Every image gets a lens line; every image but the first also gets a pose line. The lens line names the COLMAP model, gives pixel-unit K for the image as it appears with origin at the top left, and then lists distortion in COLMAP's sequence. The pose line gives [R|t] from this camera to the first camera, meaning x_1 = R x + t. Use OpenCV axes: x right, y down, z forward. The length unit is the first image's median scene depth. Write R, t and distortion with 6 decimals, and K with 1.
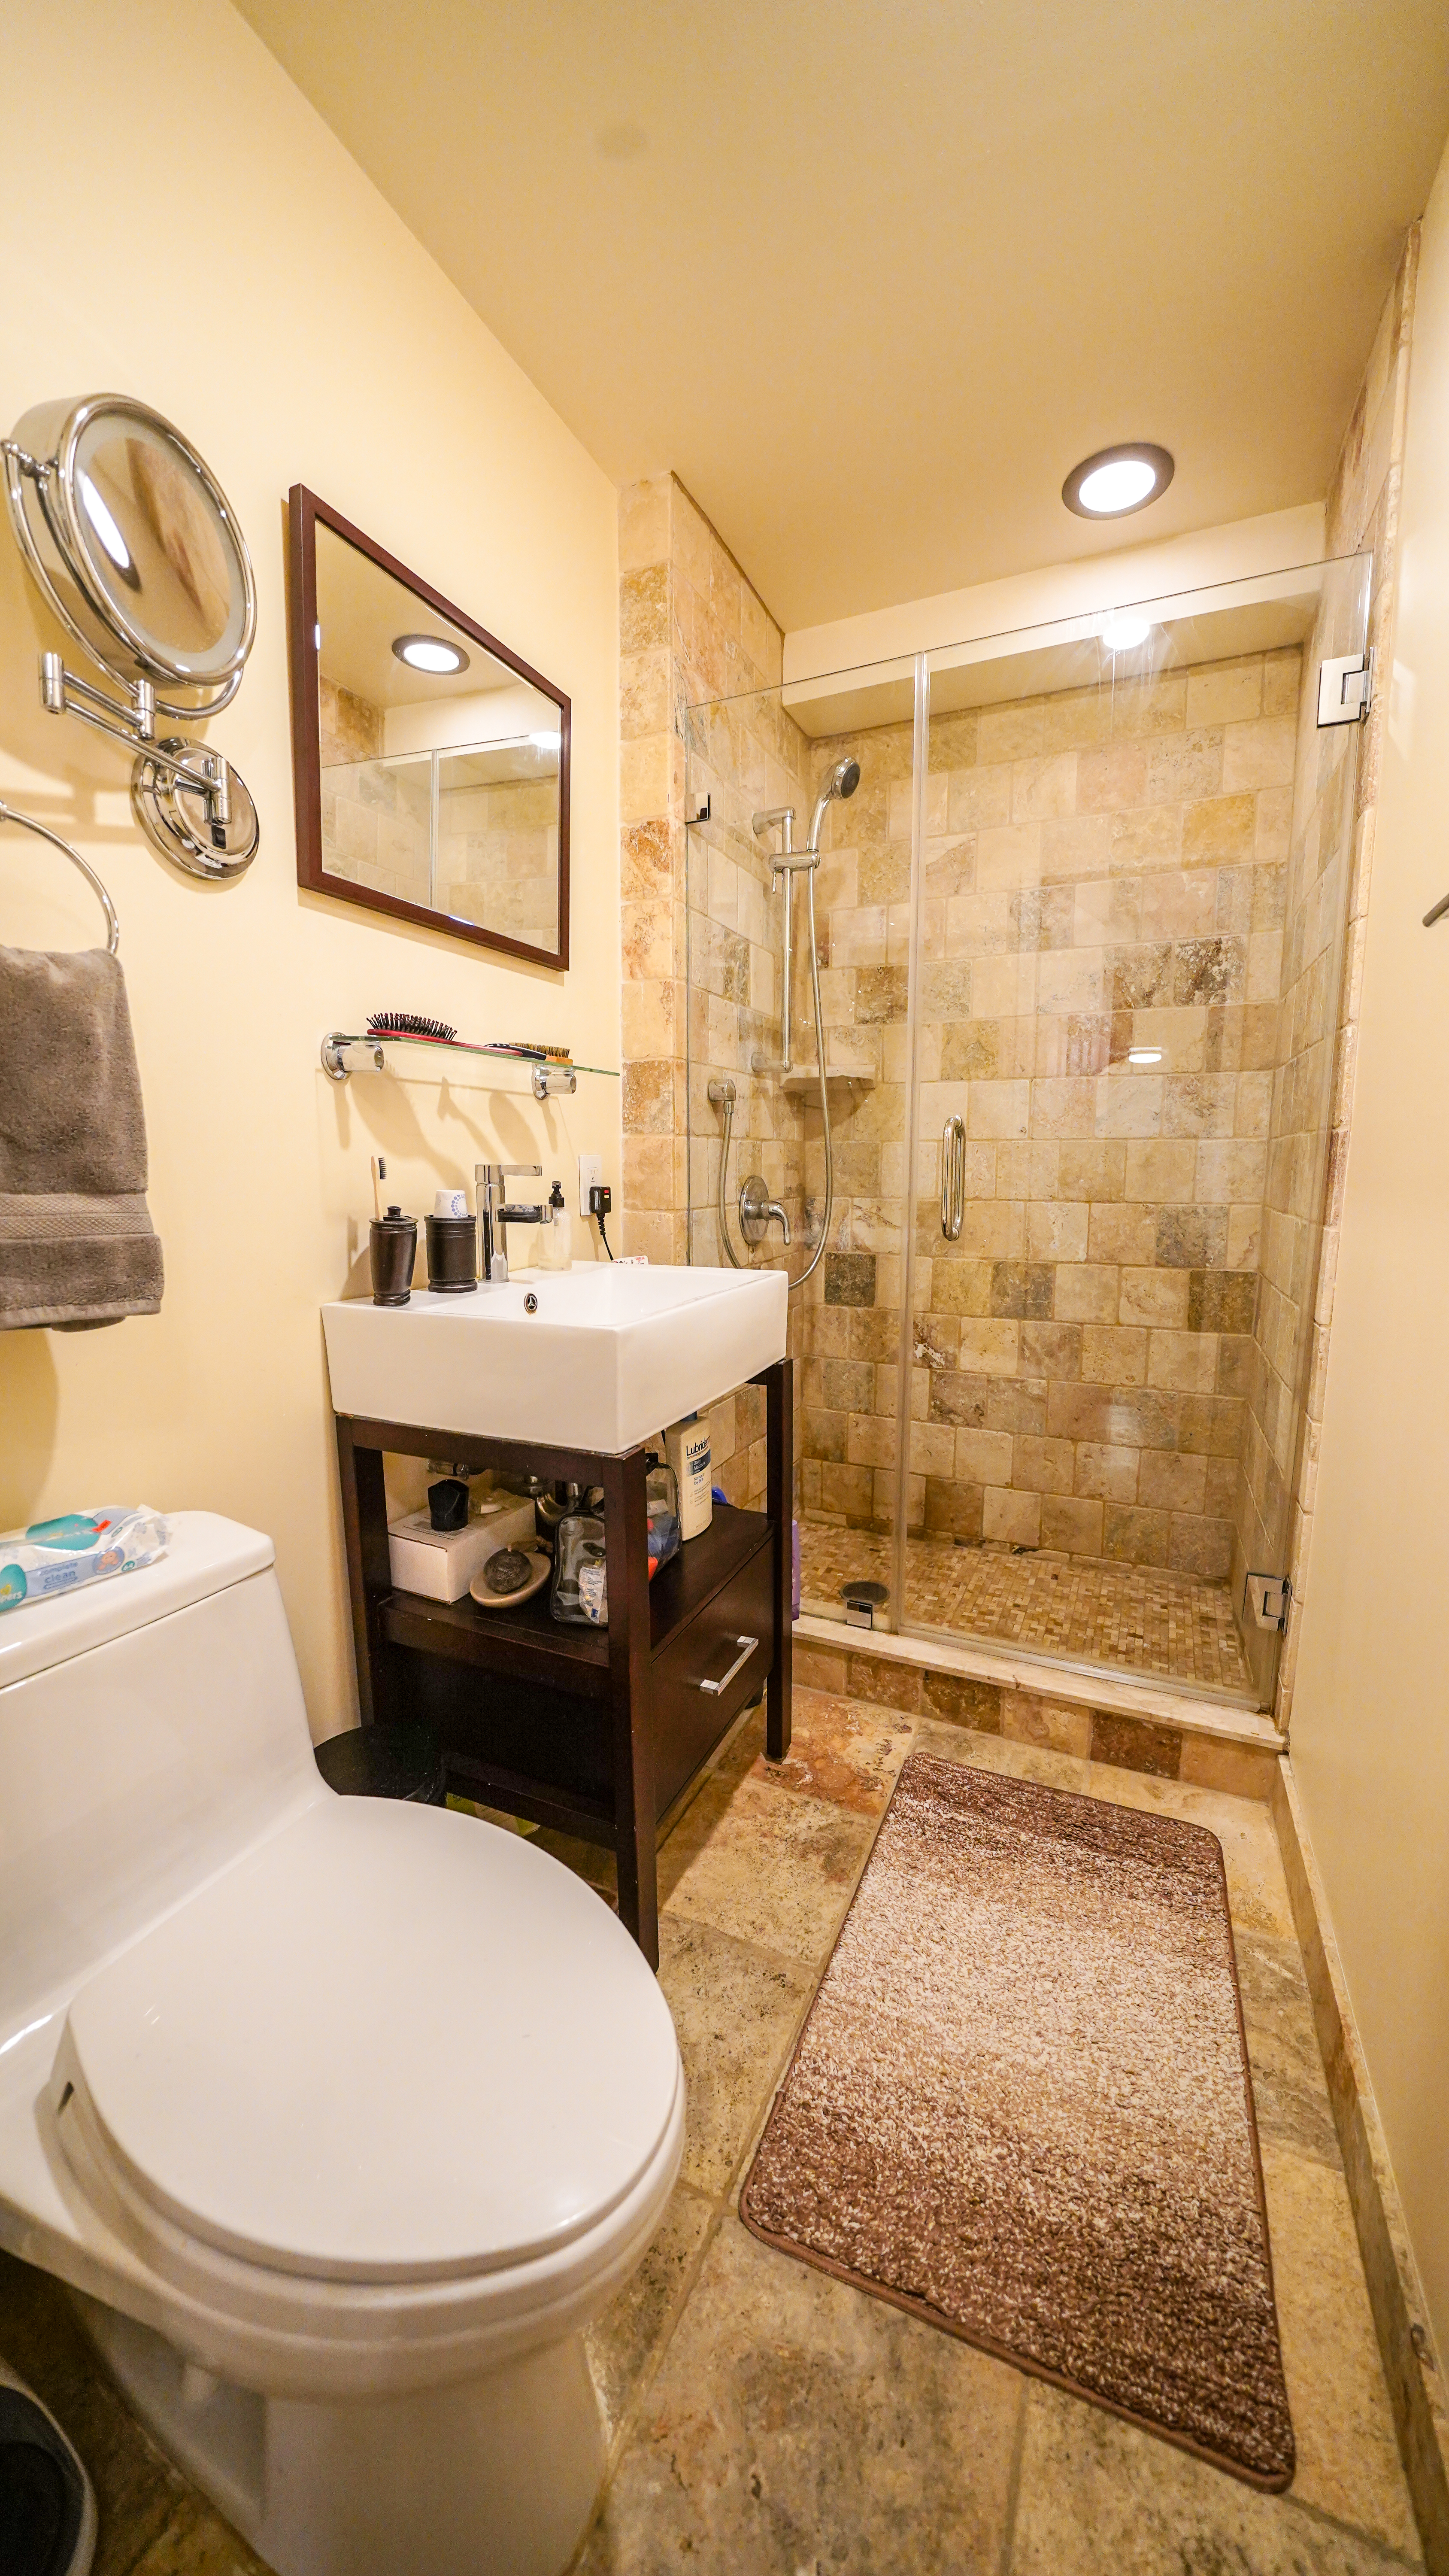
lens RADIAL K [[918.3, 0, 724.5], [0, 918.3, 1288.0], [0, 0, 1]] dist [-0.017524, 0.000171]
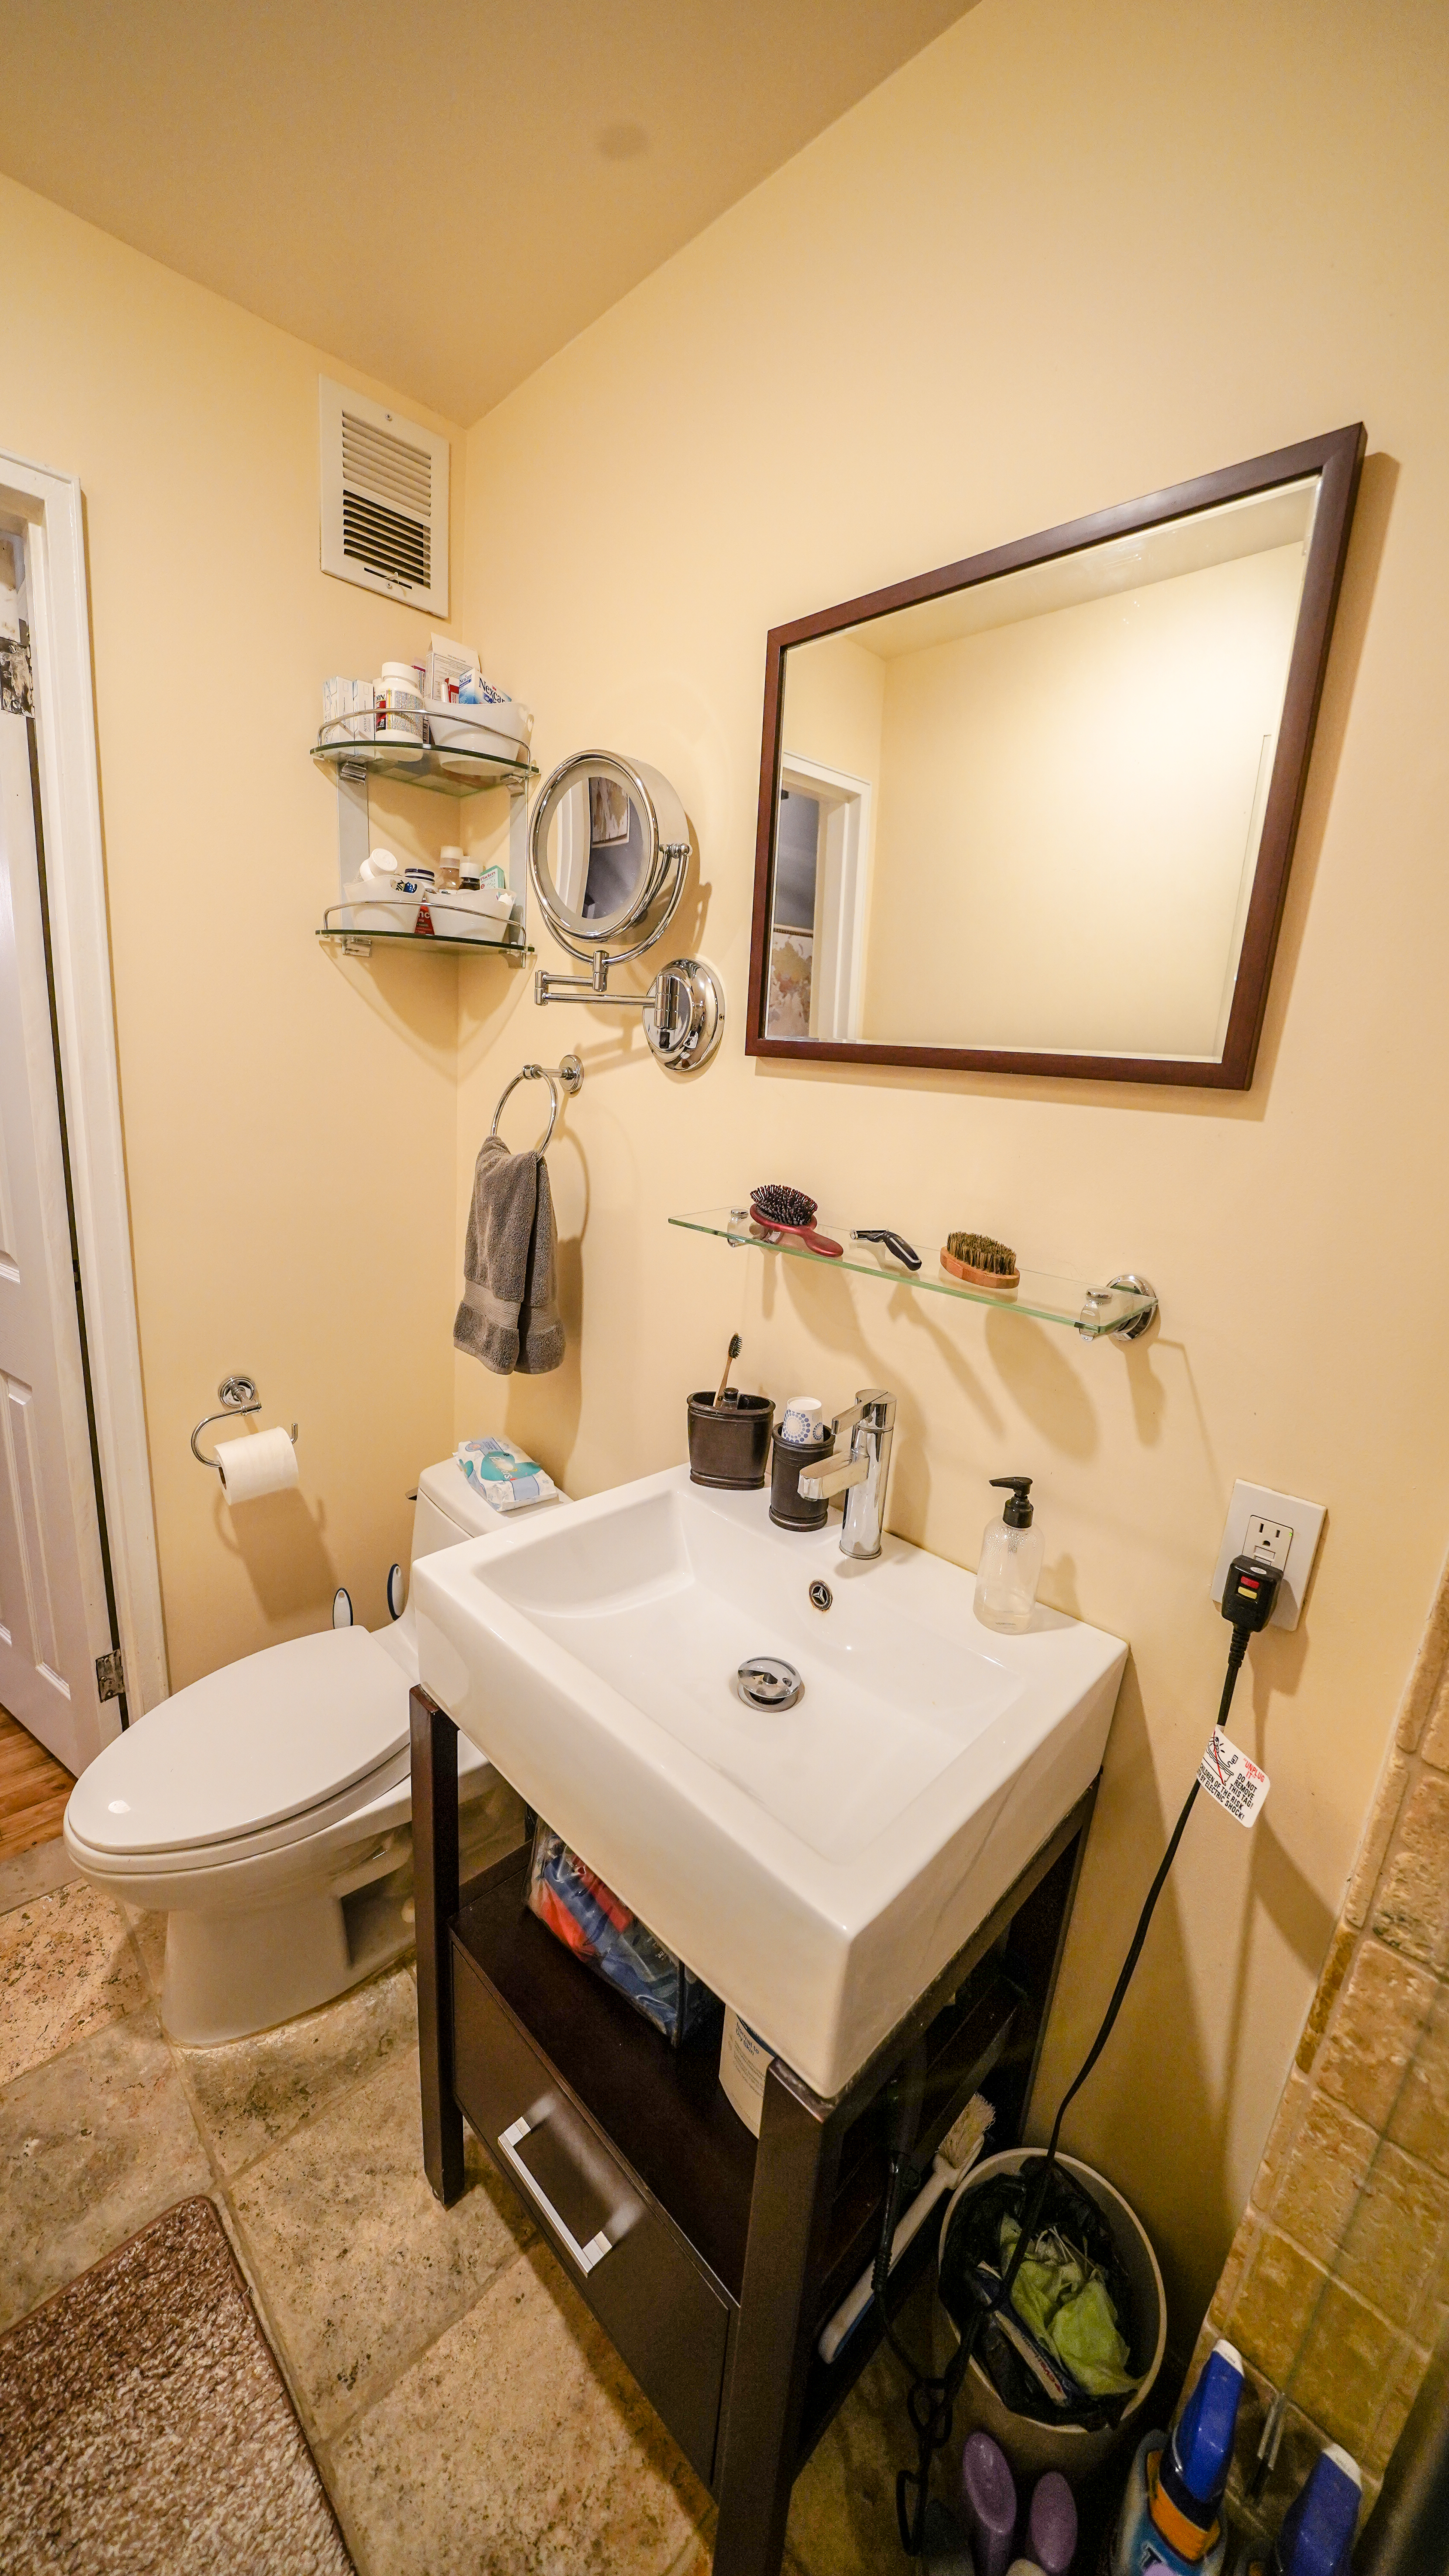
lens RADIAL K [[884.6, 0, 724.5], [0, 884.6, 1288.0], [0, 0, 1]] dist [-0.015826, 0.000230]
pose [[-0.346204, 0.204323, -0.915639, 0.470691], [-0.195021, 0.939001, 0.283274, -0.467081], [0.917665, 0.276639, -0.285239, 1.304865]]
